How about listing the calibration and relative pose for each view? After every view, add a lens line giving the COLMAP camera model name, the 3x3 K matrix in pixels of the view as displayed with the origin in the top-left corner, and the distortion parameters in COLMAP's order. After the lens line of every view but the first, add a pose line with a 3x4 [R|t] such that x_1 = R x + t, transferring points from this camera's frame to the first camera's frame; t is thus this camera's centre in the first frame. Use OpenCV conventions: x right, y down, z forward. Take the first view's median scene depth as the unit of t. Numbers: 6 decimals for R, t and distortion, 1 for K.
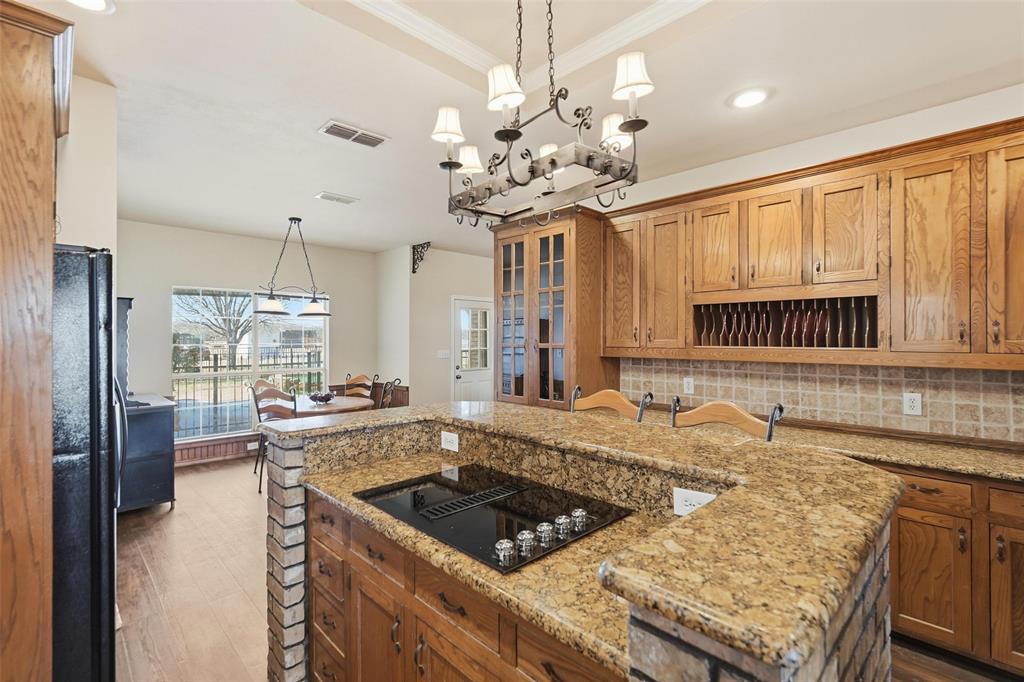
lens RADIAL K [[468.5, 0, 512.0], [0, 468.5, 341.0], [0, 0, 1]] dist [-0.000946, 0.000025]
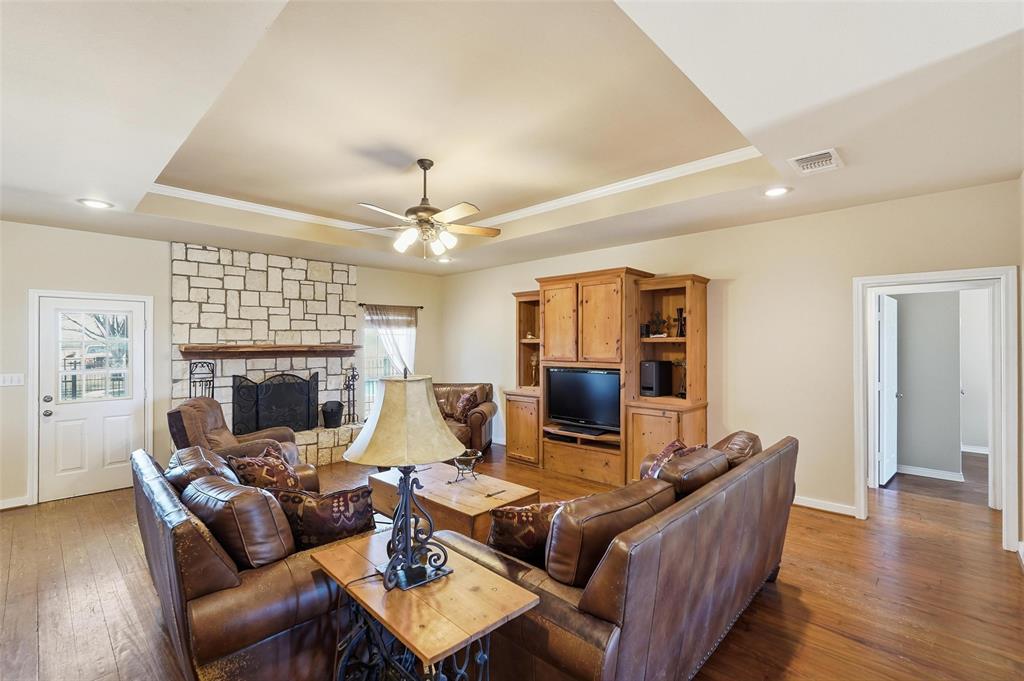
lens RADIAL K [[449.7, 0, 512.0], [0, 449.7, 340.5], [0, 0, 1]] dist [-0.000622, -0.000014]
pose [[0.999366, -0.005203, 0.035207, 0.526931], [0.005585, 0.999926, -0.010761, -0.016560], [-0.035148, 0.010951, 0.999322, 0.341820]]
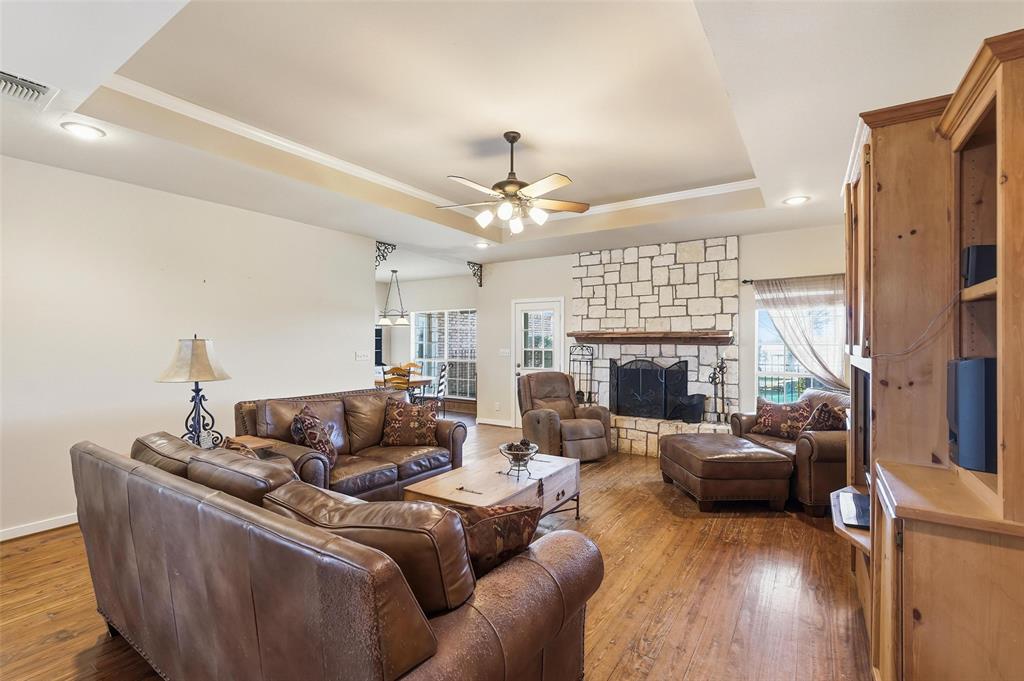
lens RADIAL K [[468.5, 0, 512.0], [0, 468.5, 340.5], [0, 0, 1]] dist [-0.000946, 0.000025]
pose [[0.216376, 0.000759, -0.976310, 0.959381], [-0.002338, 0.999997, 0.000259, -0.002182], [0.976307, 0.002226, 0.216378, 0.756587]]
